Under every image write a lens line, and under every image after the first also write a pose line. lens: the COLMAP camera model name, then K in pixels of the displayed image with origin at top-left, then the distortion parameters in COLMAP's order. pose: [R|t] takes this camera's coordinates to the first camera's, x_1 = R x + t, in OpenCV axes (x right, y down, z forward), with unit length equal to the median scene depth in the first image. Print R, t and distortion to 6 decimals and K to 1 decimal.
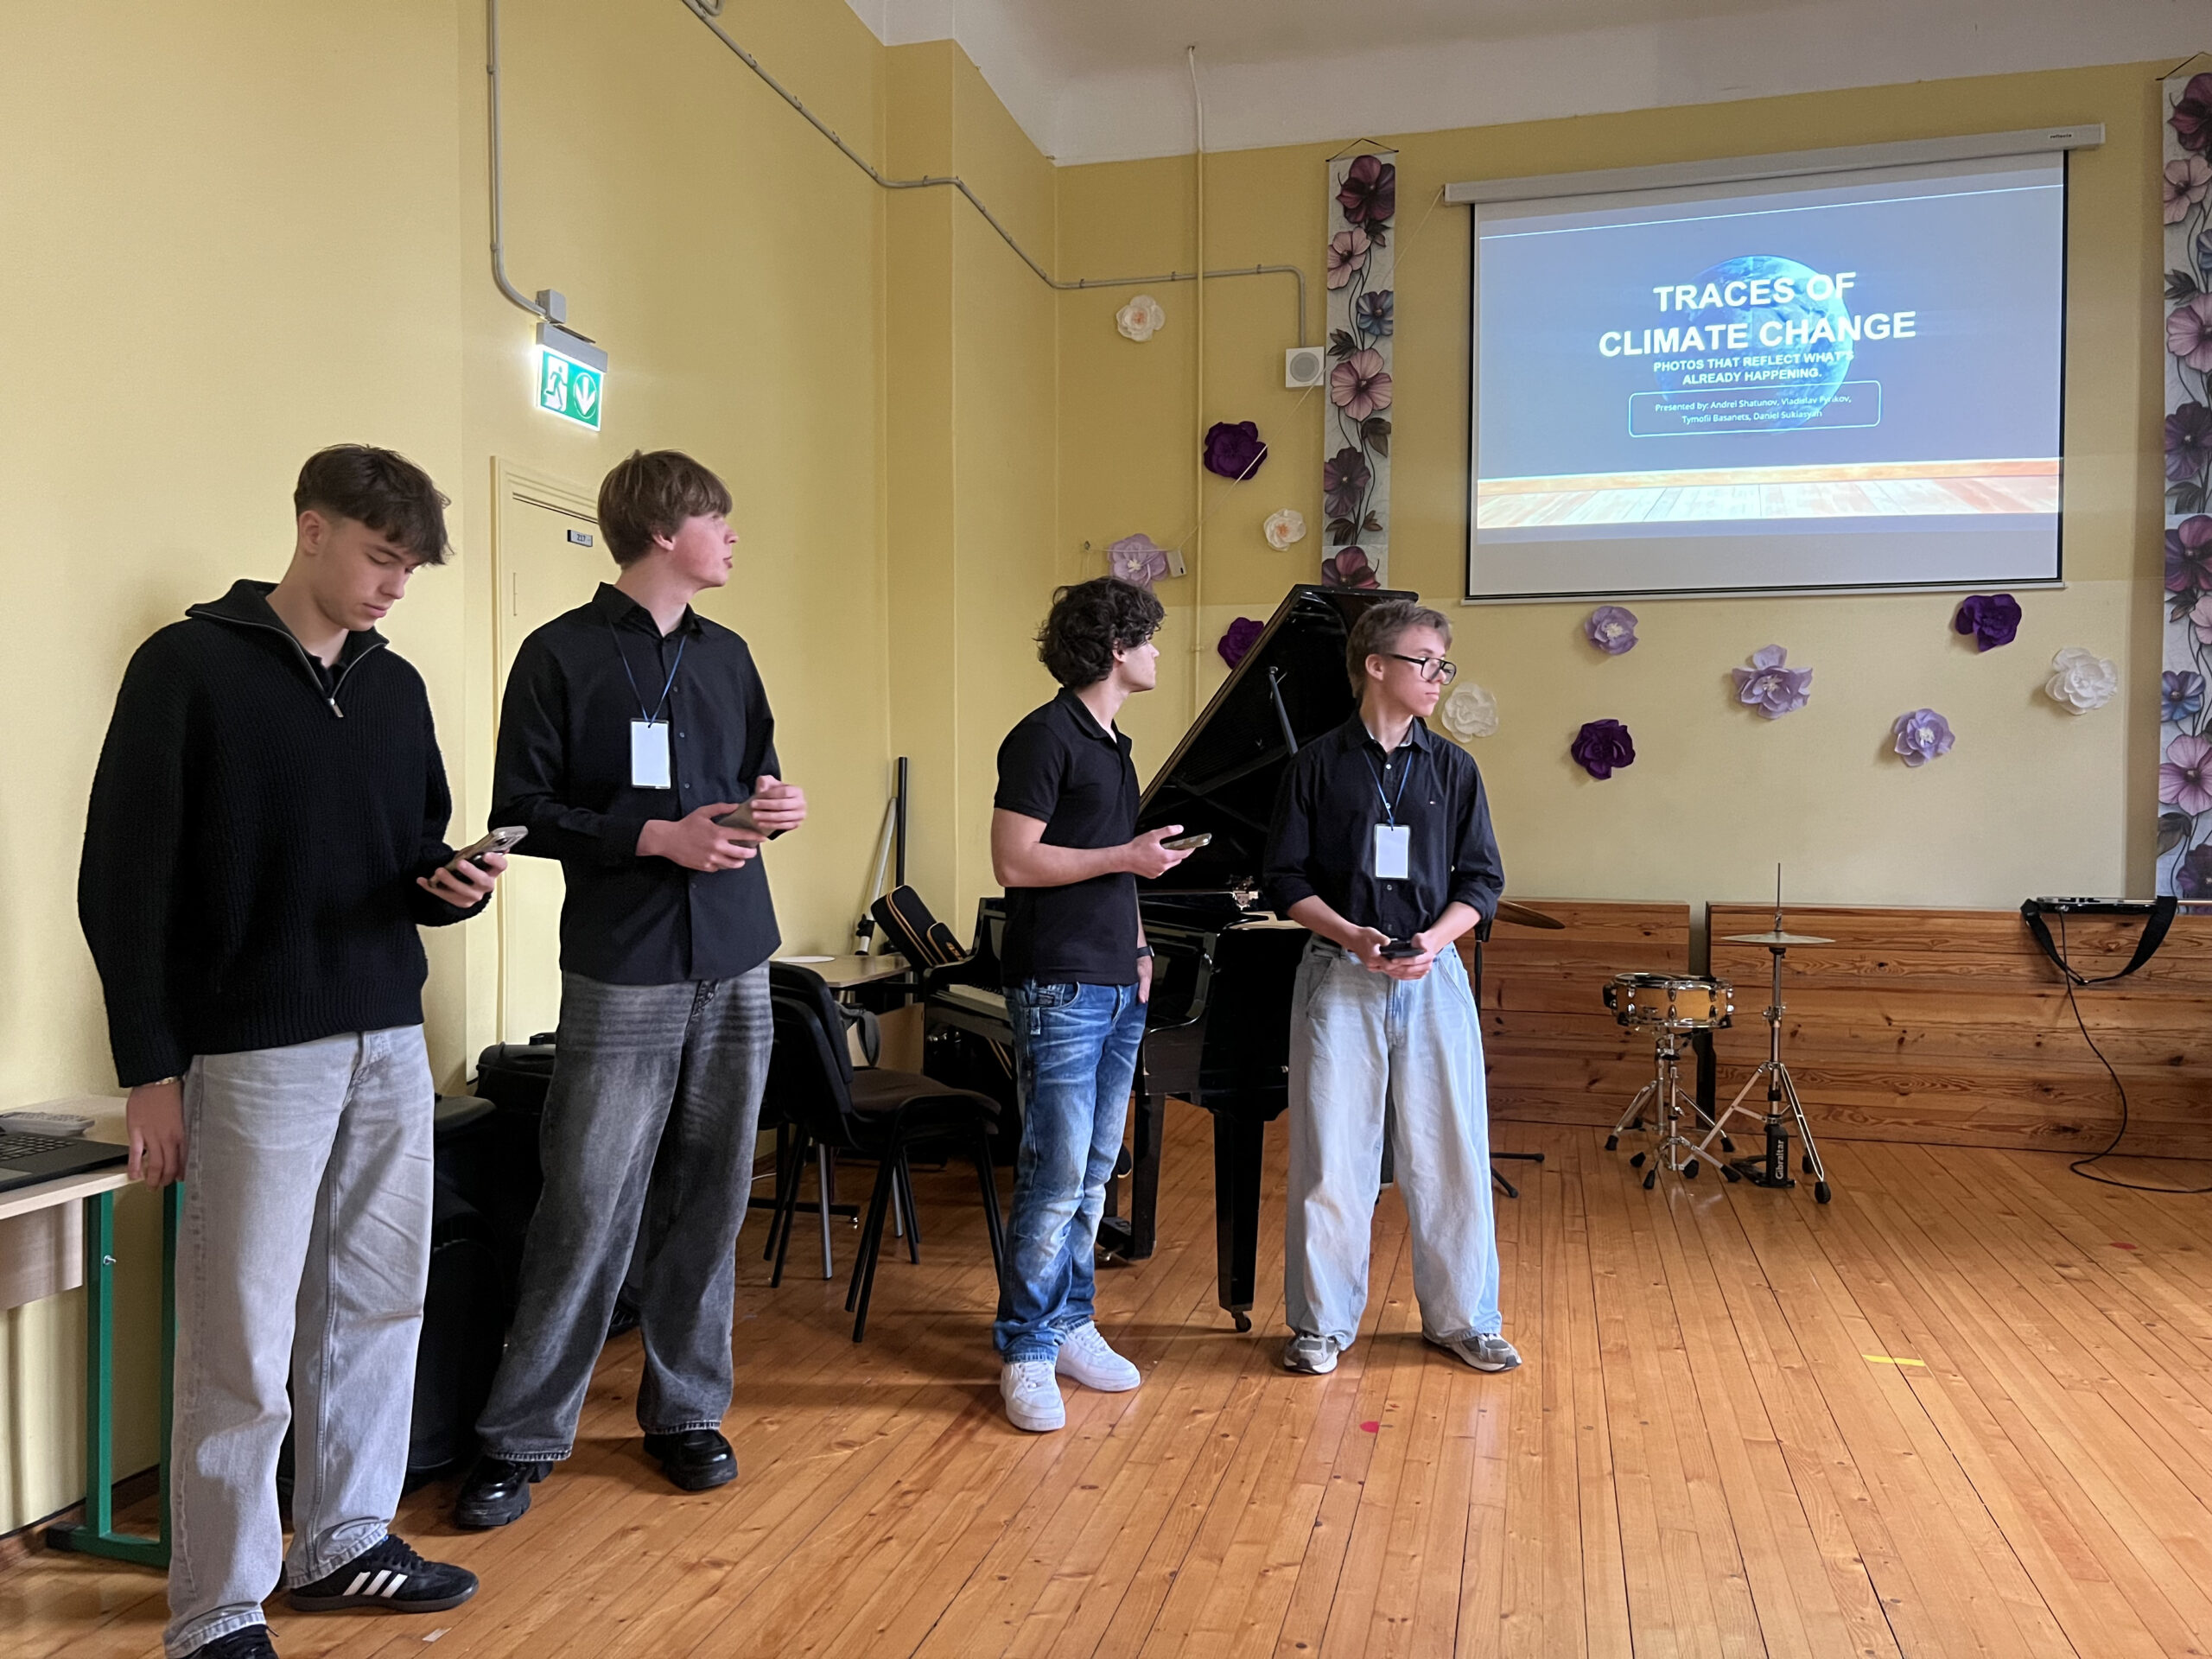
lens RADIAL K [[1664.2, 0, 1100.2], [0, 1664.2, 835.6], [0, 0, 1]] dist [0.050873, -0.063150]
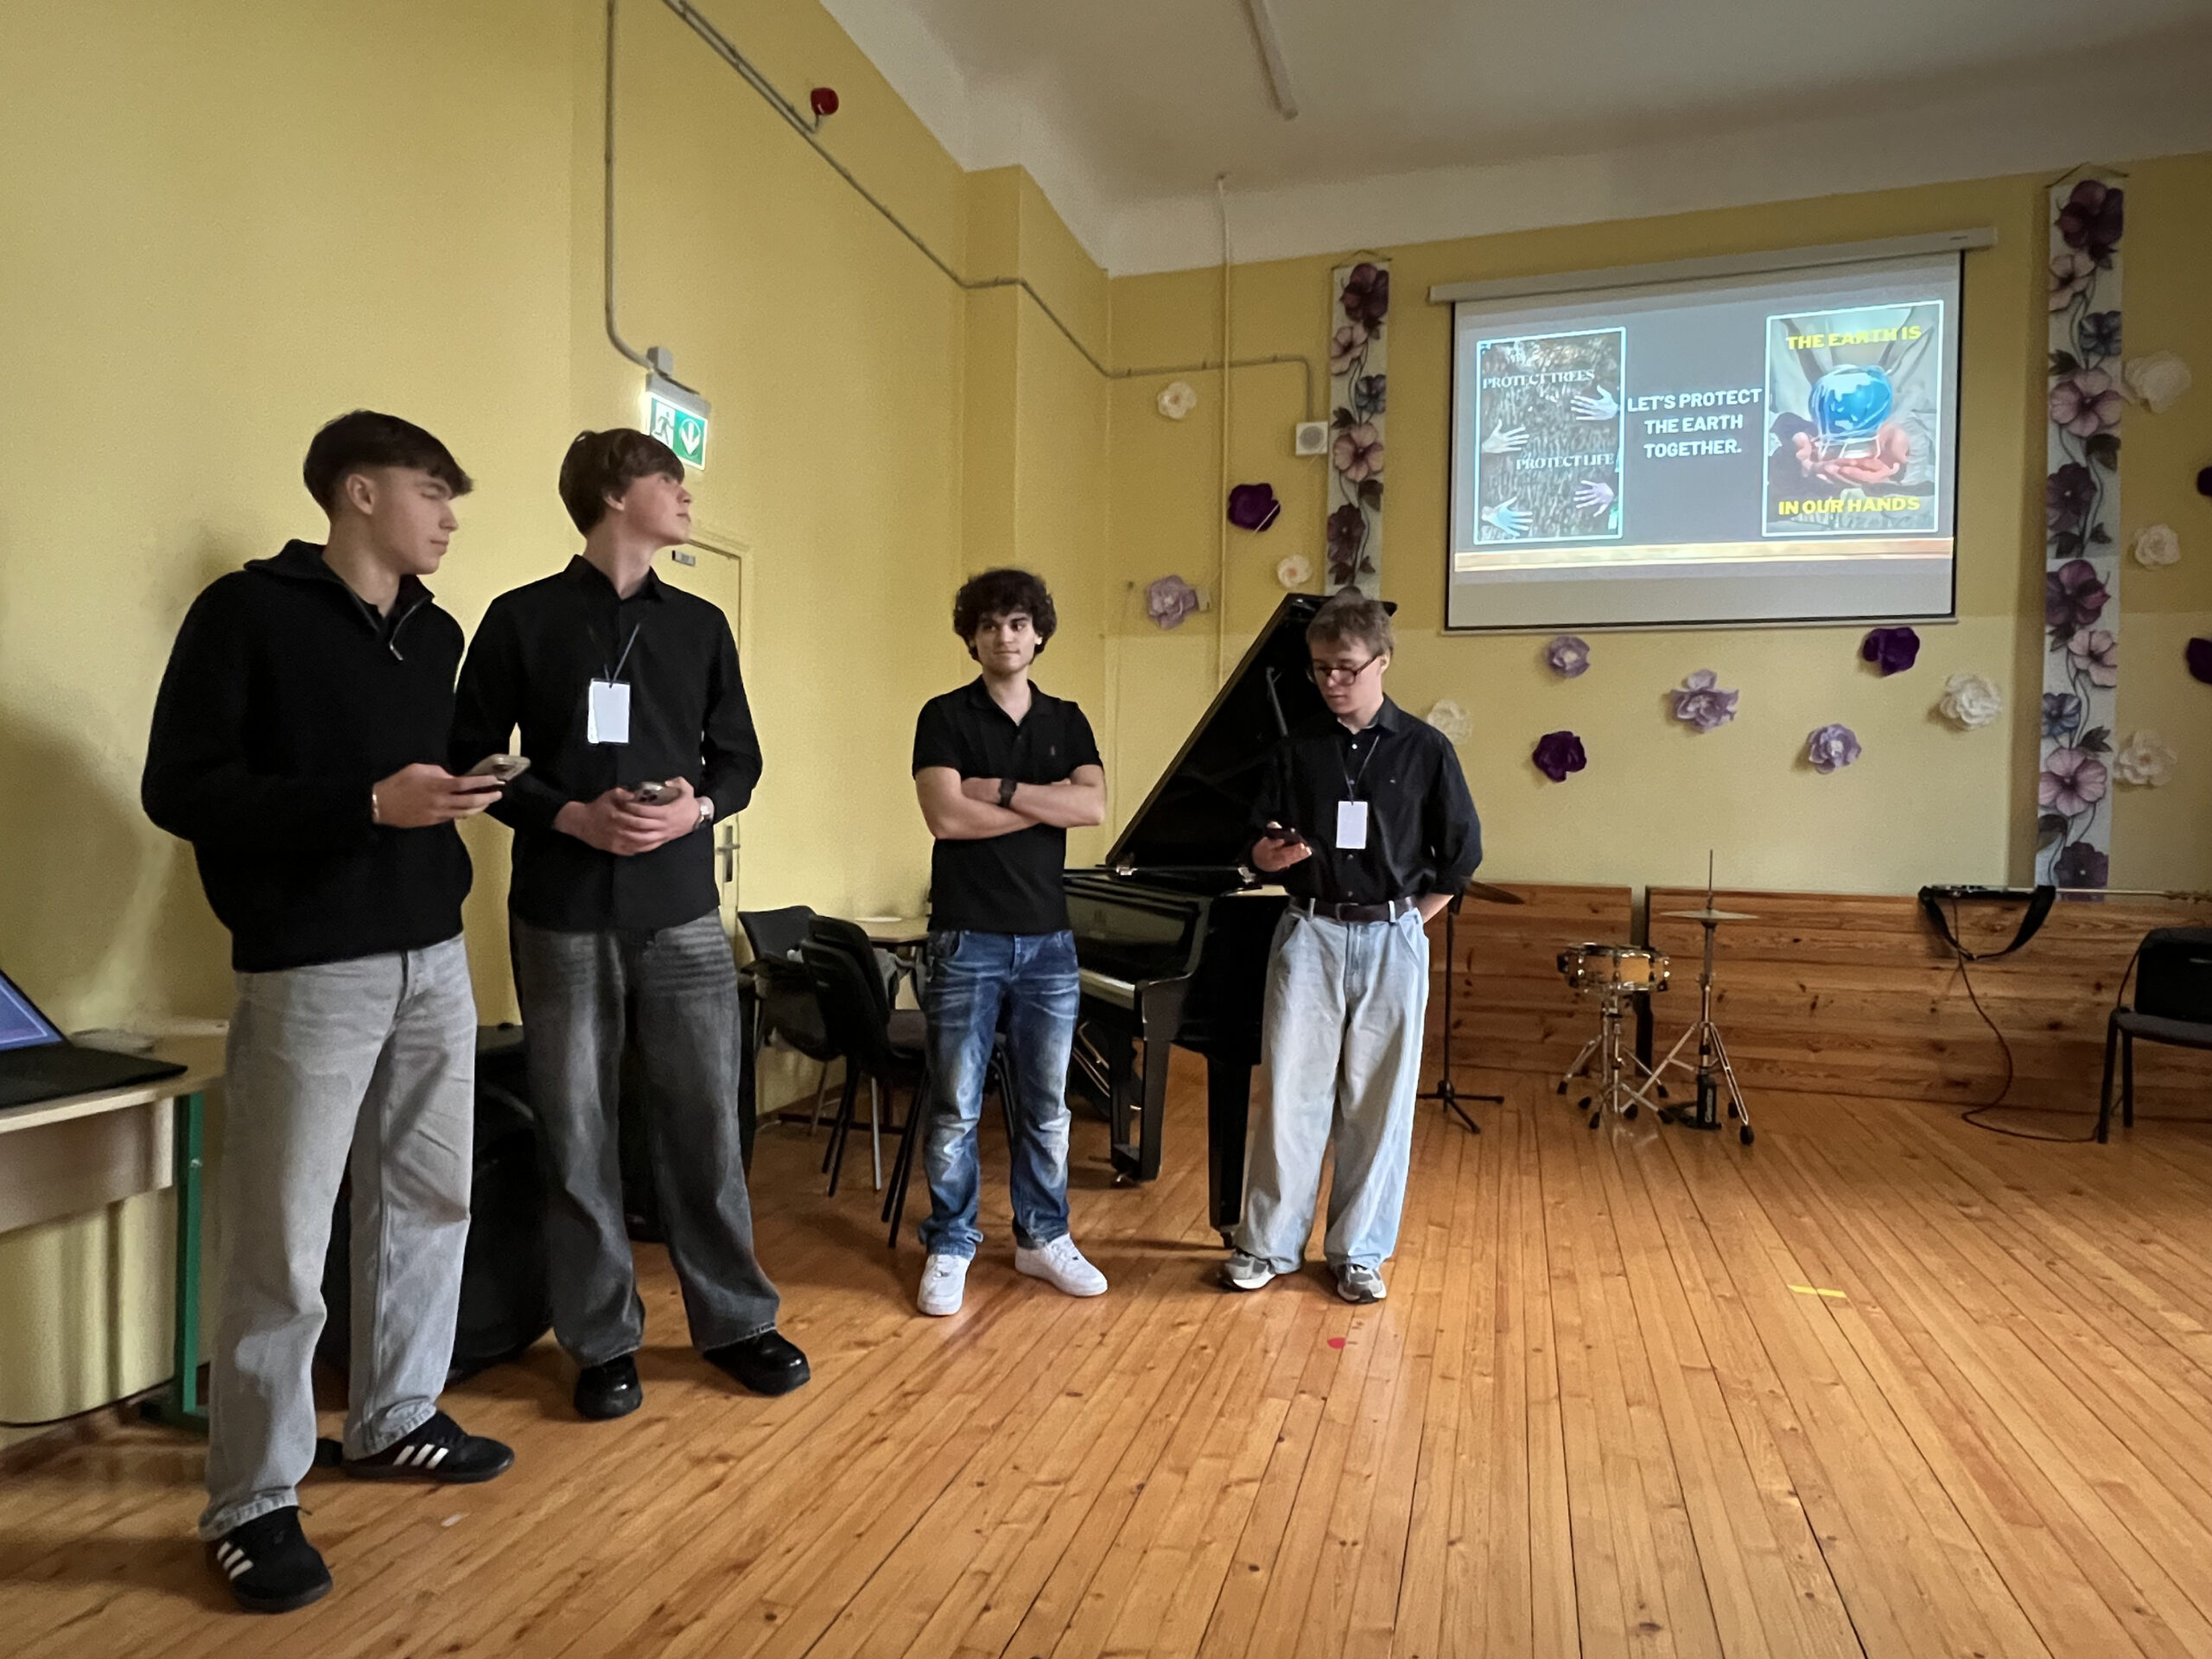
lens RADIAL K [[1289.3, 0, 1092.9], [0, 1289.3, 830.6], [0, 0, 1]] dist [-0.001582, -0.005245]
pose [[0.998433, 0.013227, -0.054369, 0.029318], [-0.013454, 0.999902, -0.003817, 0.014182], [0.054313, 0.004543, 0.998514, 0.097734]]
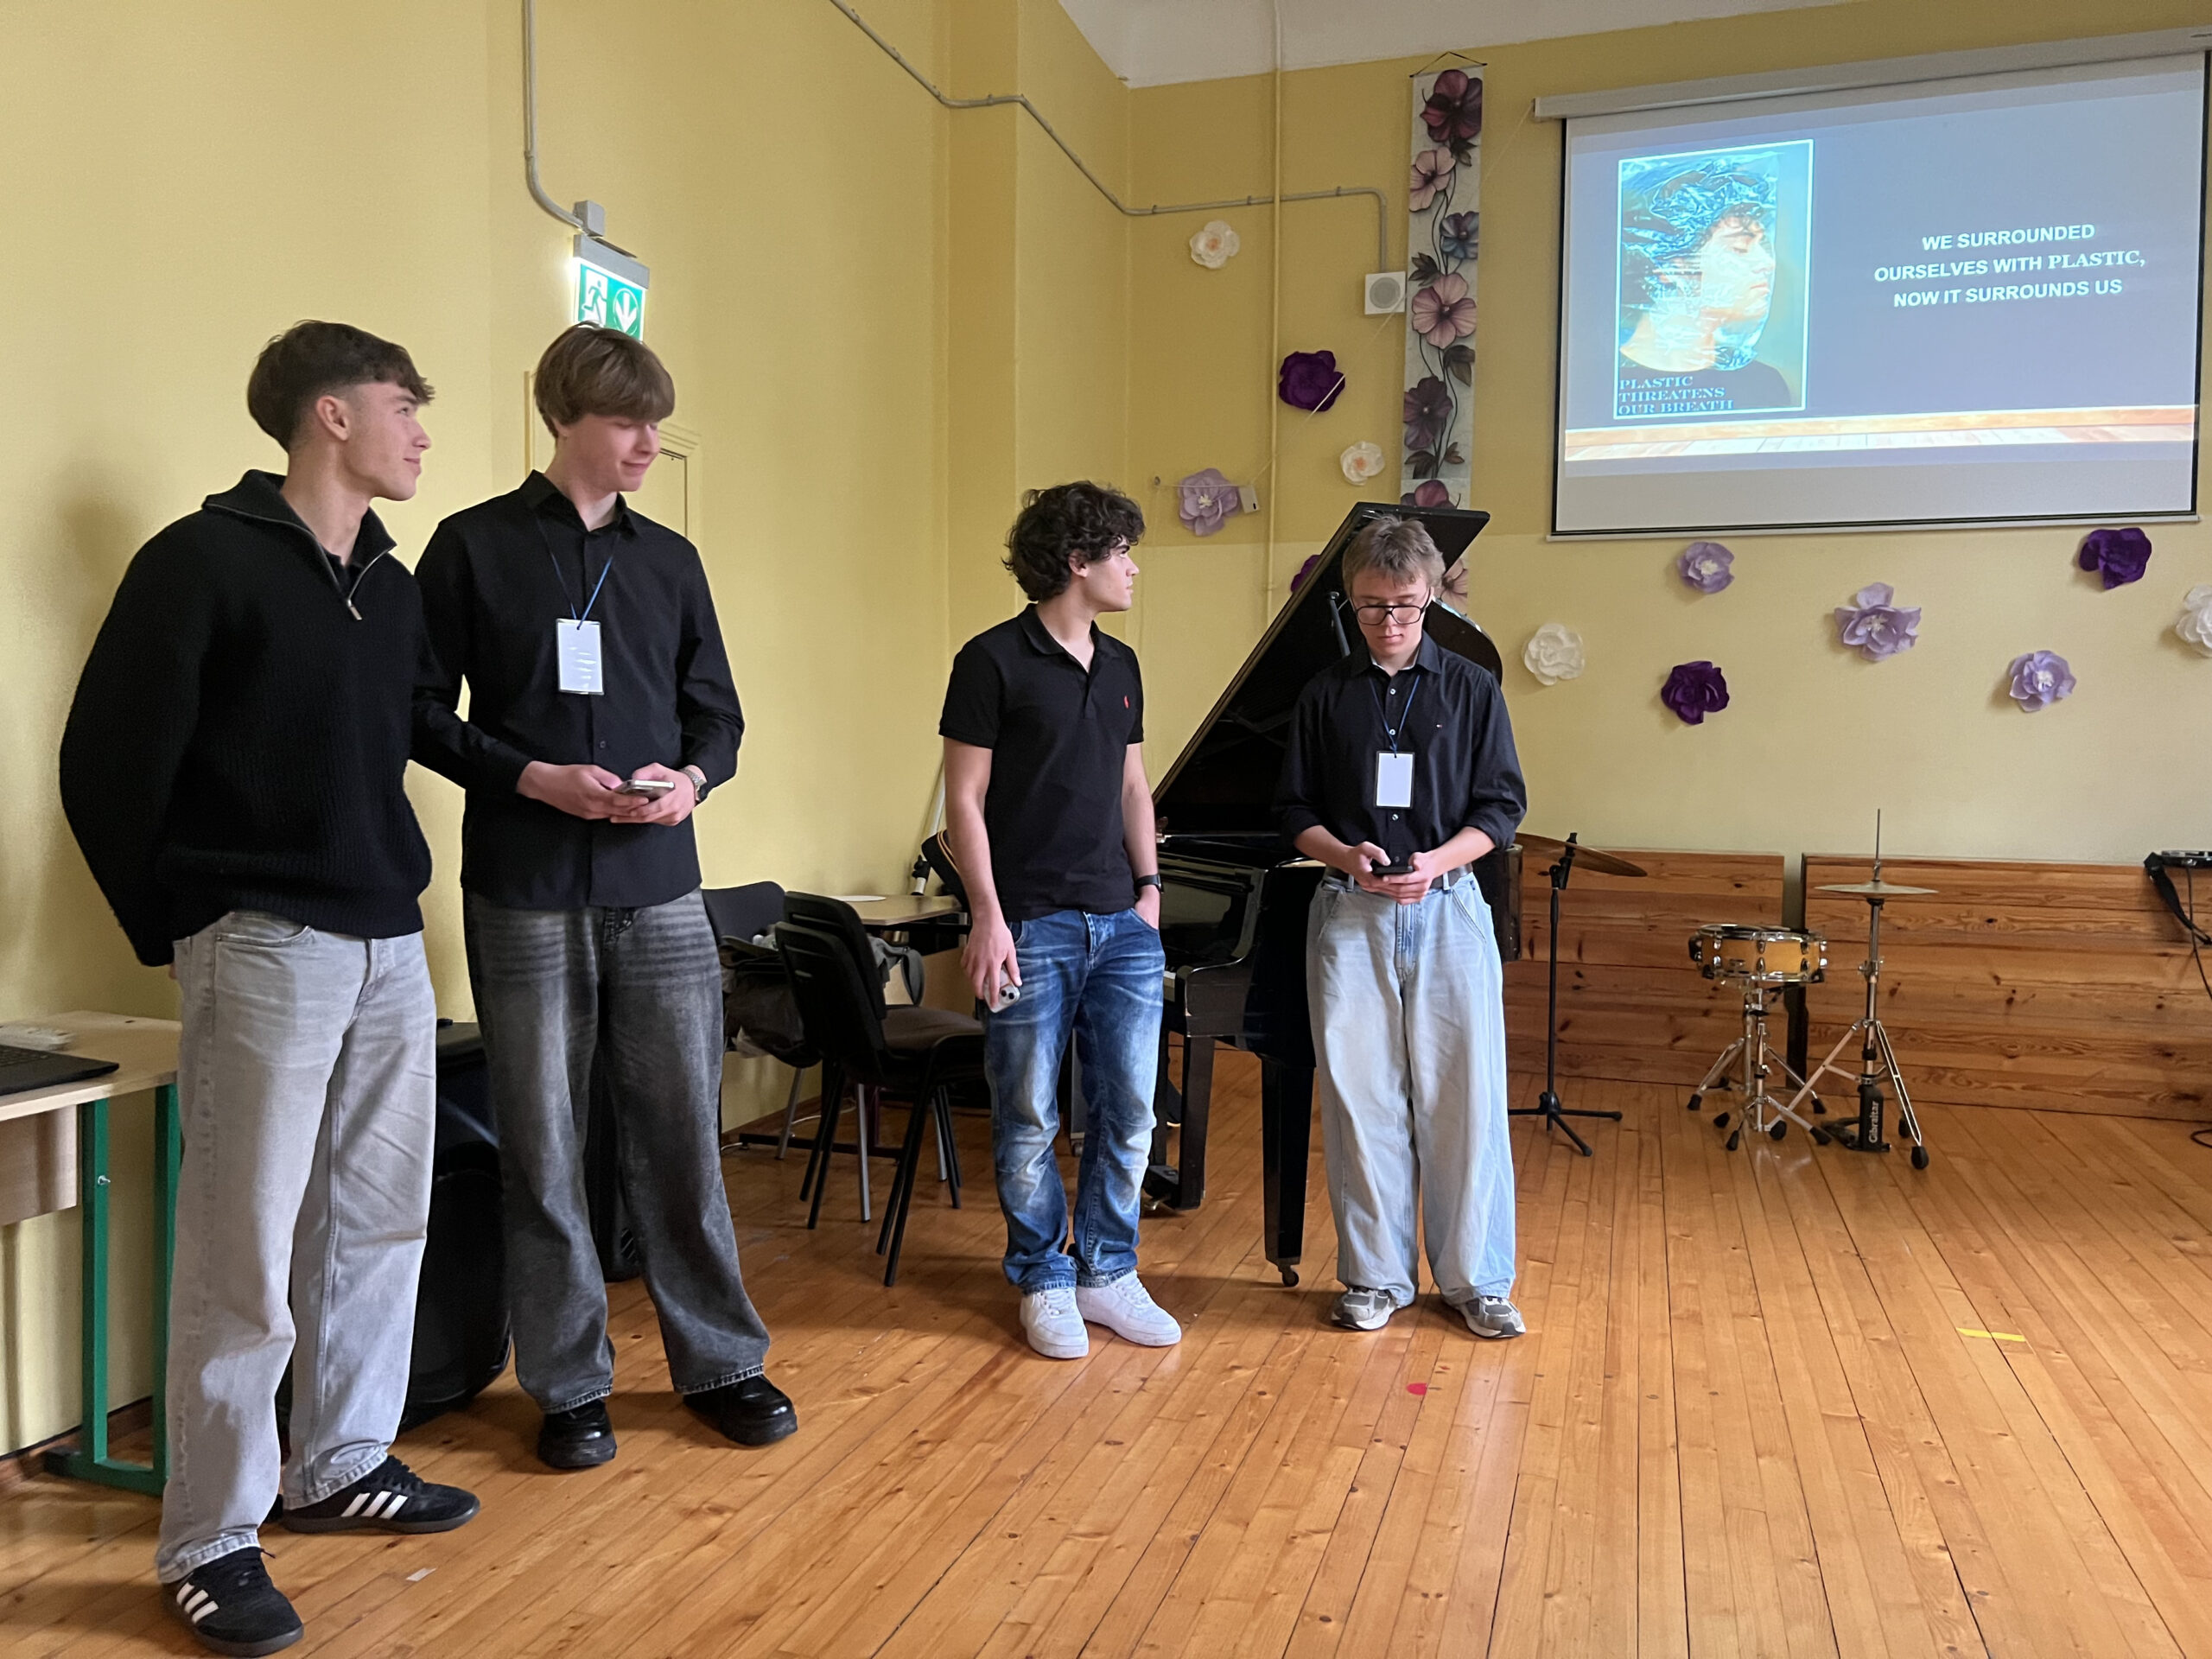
lens RADIAL K [[1666.2, 0, 1092.3], [0, 1666.2, 826.4], [0, 0, 1]] dist [0.052925, -0.066410]
pose [[0.998277, 0.009793, -0.057858, 0.020667], [-0.008646, 0.999762, 0.020041, 0.012804], [0.058040, -0.019507, 0.998124, 0.035646]]
